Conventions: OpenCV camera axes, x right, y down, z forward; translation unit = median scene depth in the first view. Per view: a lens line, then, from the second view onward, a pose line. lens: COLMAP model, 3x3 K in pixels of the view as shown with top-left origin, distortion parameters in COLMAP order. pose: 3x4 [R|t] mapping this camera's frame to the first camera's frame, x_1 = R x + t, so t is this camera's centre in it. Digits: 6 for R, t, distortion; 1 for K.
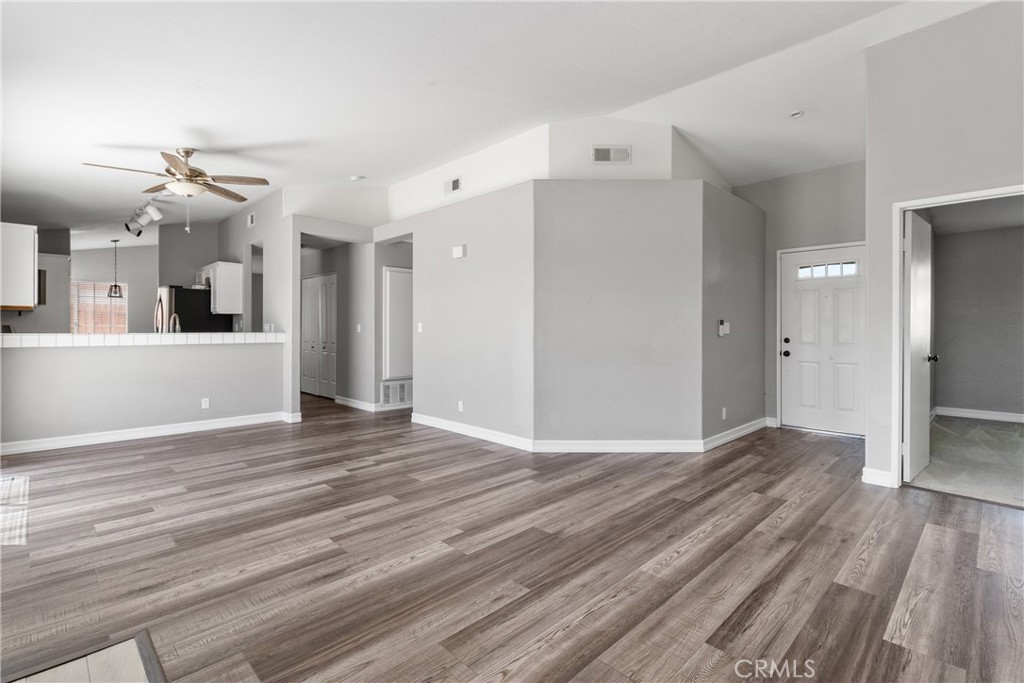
lens RADIAL K [[483.3, 0, 518.0], [0, 483.3, 338.8], [0, 0, 1]] dist [0.004500, 0.000861]
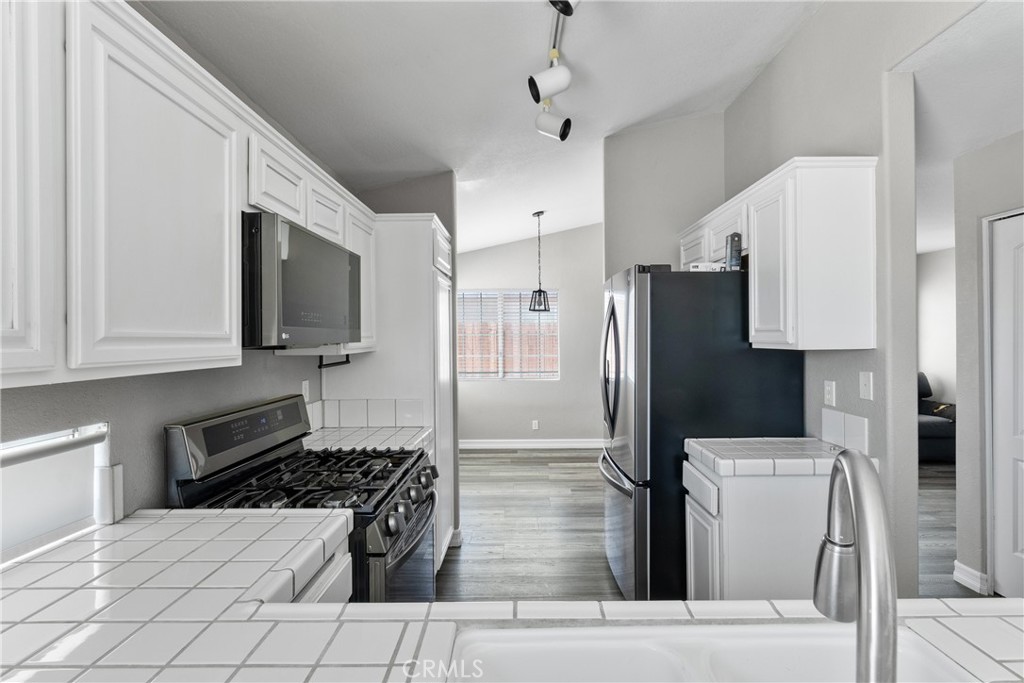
lens RADIAL K [[483.3, 0, 516.6], [0, 483.3, 335.1], [0, 0, 1]] dist [0.004500, 0.000861]
pose [[0.704833, -0.011708, -0.709276, -1.320287], [-0.004303, 0.999775, -0.020779, -0.134904], [0.709360, 0.017697, 0.704624, 1.726985]]
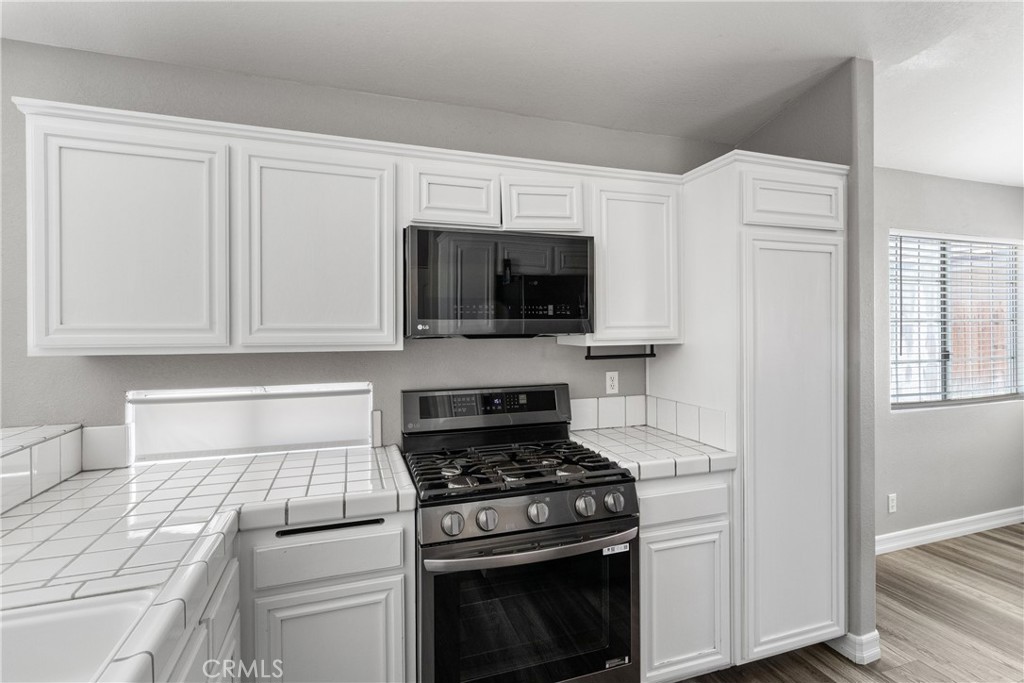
lens RADIAL K [[483.3, 0, 509.3], [0, 483.3, 339.1], [0, 0, 1]] dist [0.004500, 0.000861]
pose [[-0.430086, 0.016684, -0.902634, -1.369416], [-0.013175, 0.999607, 0.024754, -0.146160], [0.902692, 0.022539, -0.429697, 2.336210]]
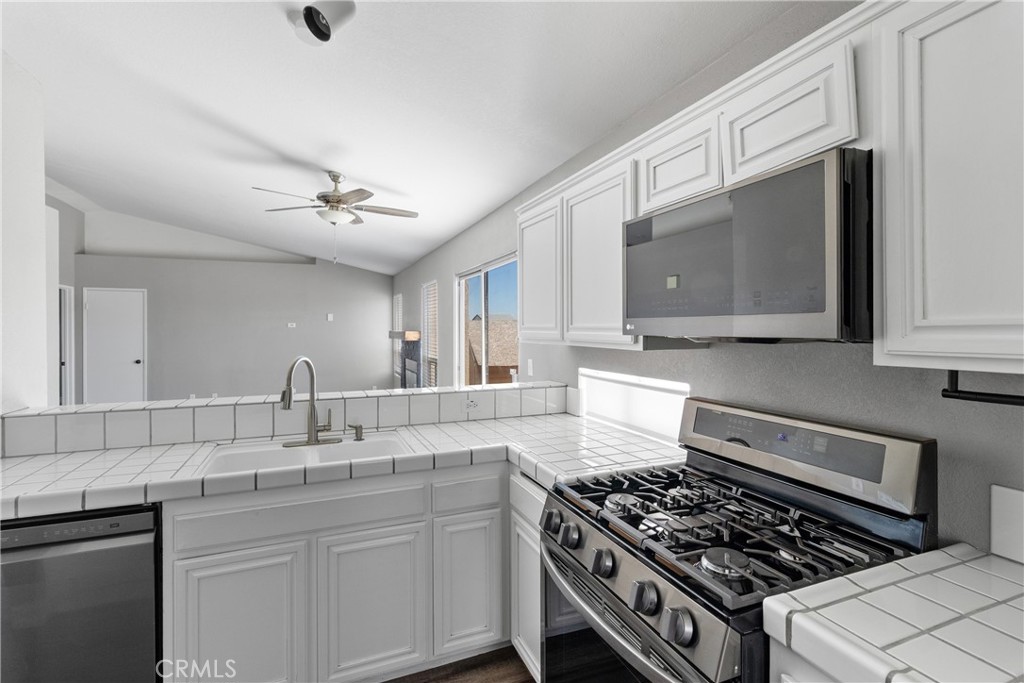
lens RADIAL K [[483.3, 0, 514.9], [0, 483.3, 328.7], [0, 0, 1]] dist [0.004500, 0.000861]
pose [[-0.924681, 0.000772, 0.380742, -2.026848], [0.009497, 0.999734, 0.021039, -0.157082], [-0.380625, 0.023070, -0.924442, 2.585251]]
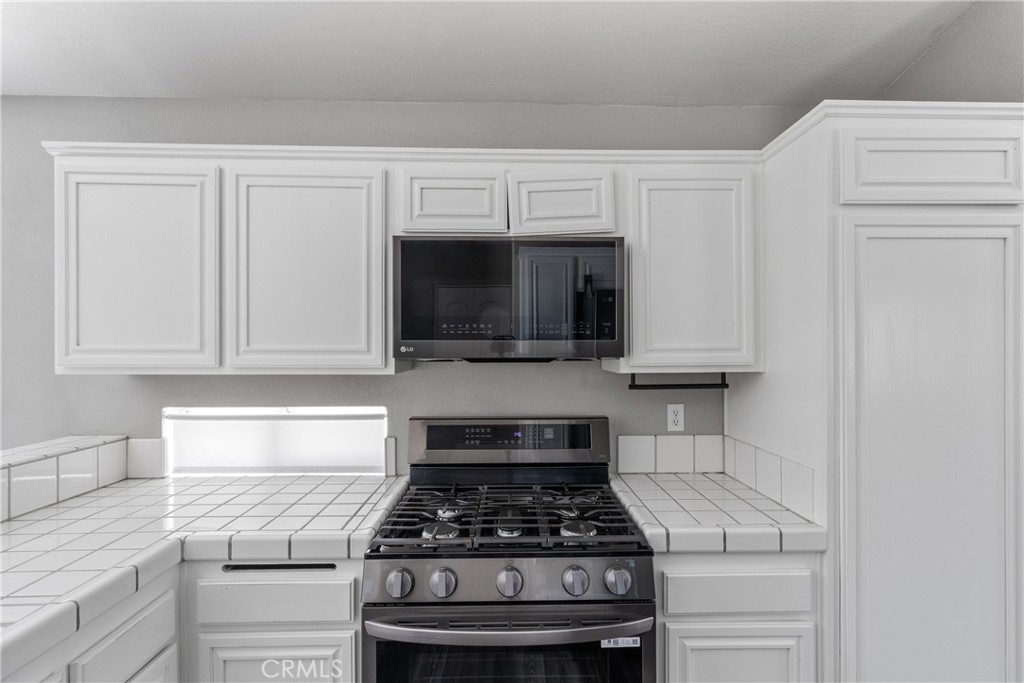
lens RADIAL K [[483.3, 0, 513.2], [0, 483.3, 351.8], [0, 0, 1]] dist [0.004500, 0.000861]
pose [[-0.679982, 0.002589, -0.733224, -1.575768], [-0.015651, 0.999715, 0.018044, -0.154131], [0.733061, 0.023745, -0.679748, 2.441836]]
